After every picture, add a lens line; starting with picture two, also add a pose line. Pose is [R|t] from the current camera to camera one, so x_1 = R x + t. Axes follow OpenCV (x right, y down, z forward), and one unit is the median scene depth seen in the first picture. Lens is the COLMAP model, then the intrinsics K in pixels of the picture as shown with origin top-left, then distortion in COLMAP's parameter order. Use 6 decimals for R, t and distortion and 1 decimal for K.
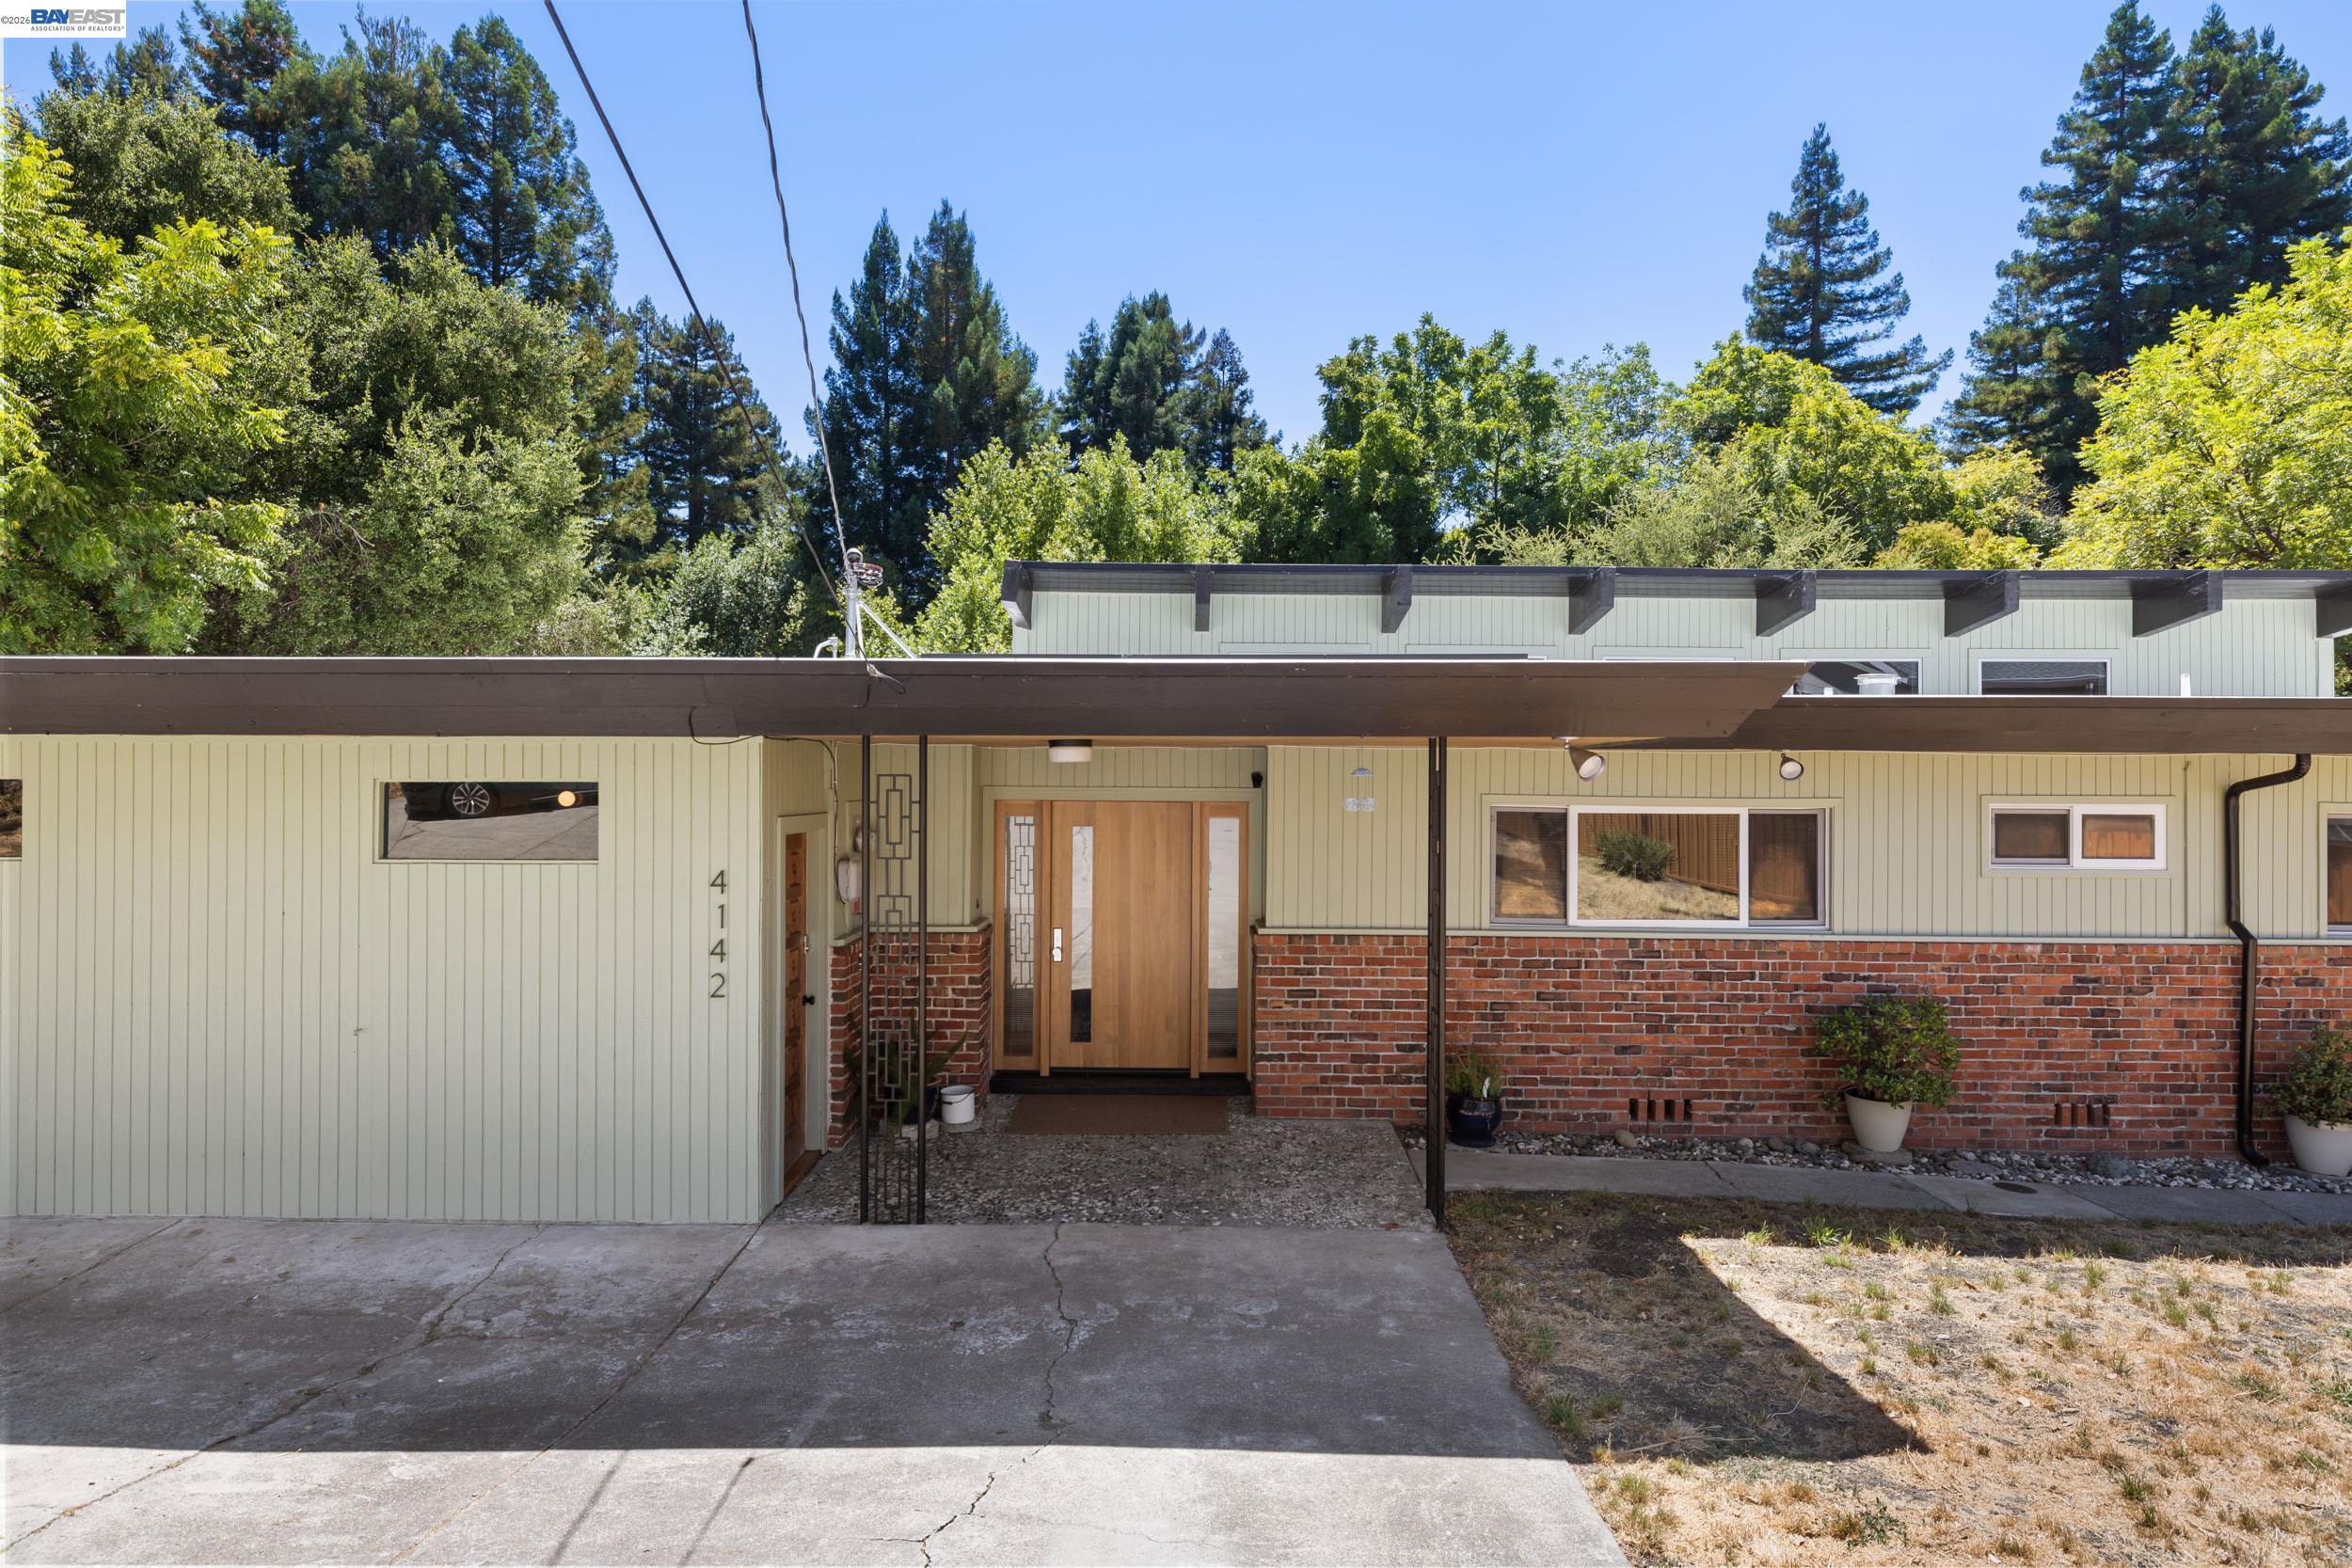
lens RADIAL K [[1354.2, 0, 1176.0], [0, 1354.2, 784.0], [0, 0, 1]] dist [0.002503, -0.000971]
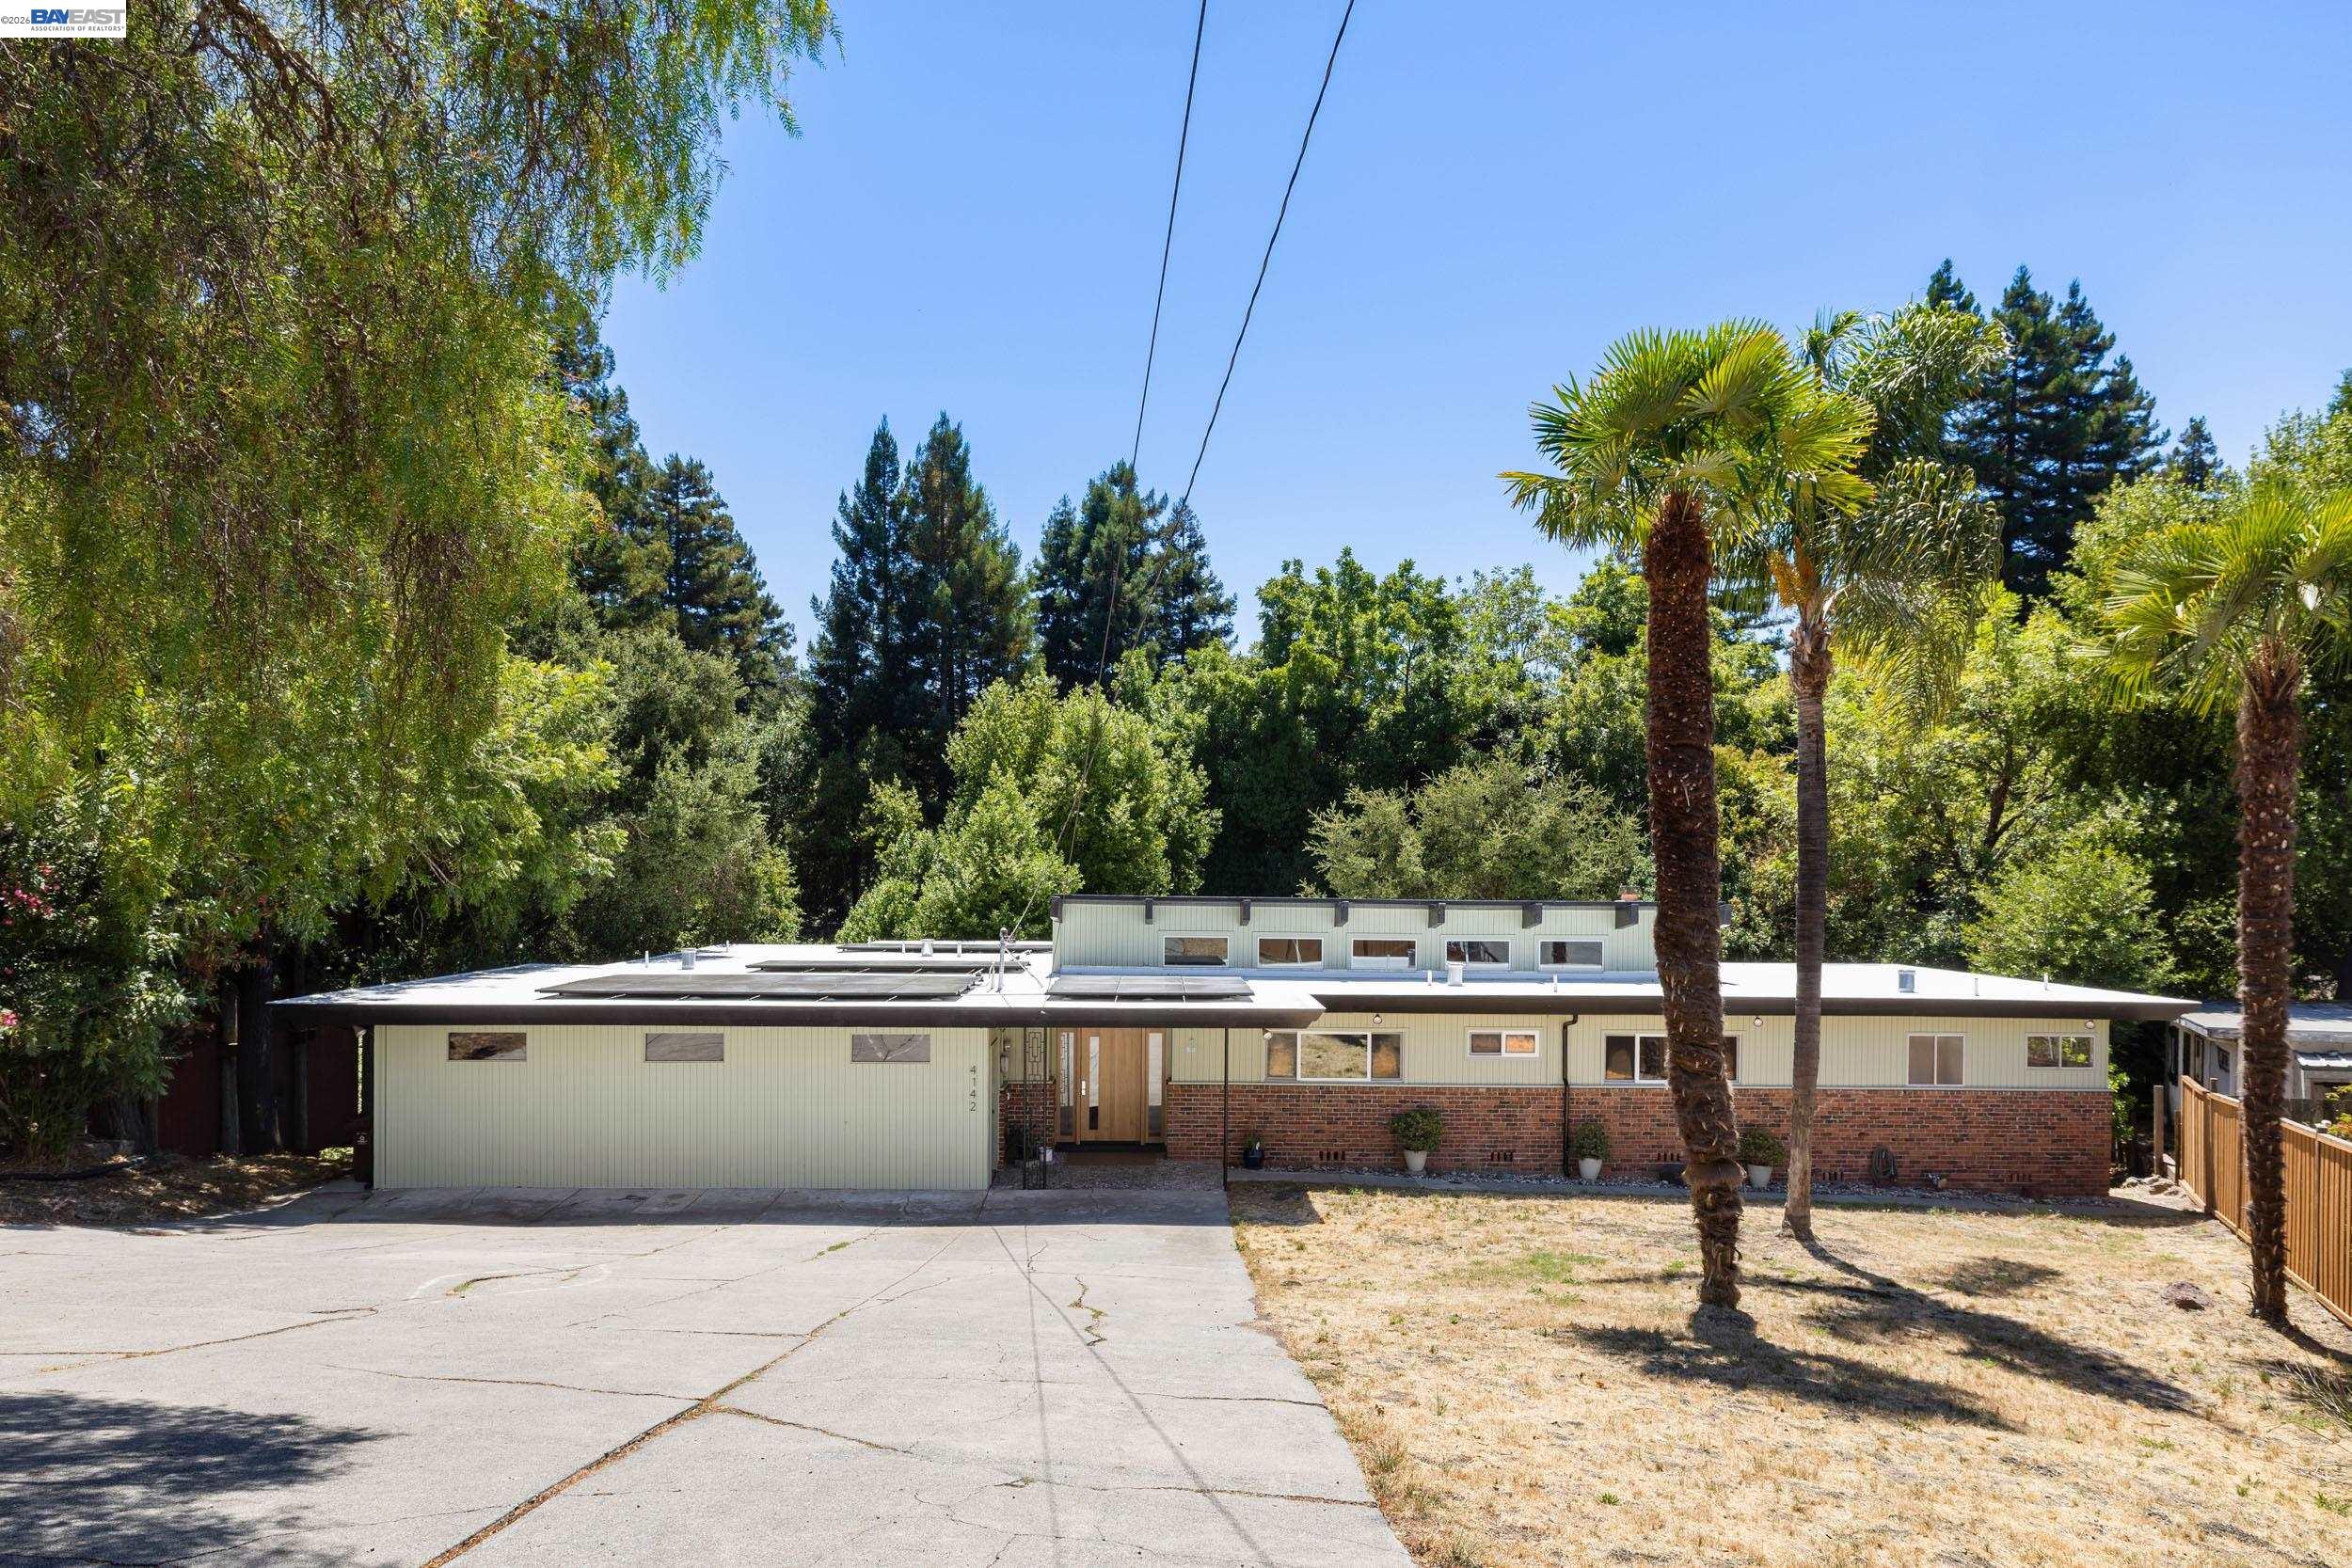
lens RADIAL K [[2087.6, 0, 1176.0], [0, 2087.6, 784.0], [0, 0, 1]] dist [0.003932, -0.003075]
pose [[0.999921, -0.000078, 0.012541, 0.009062], [0.000085, 1.000000, -0.000587, -0.138854], [-0.012541, 0.000588, 0.999921, -0.895455]]
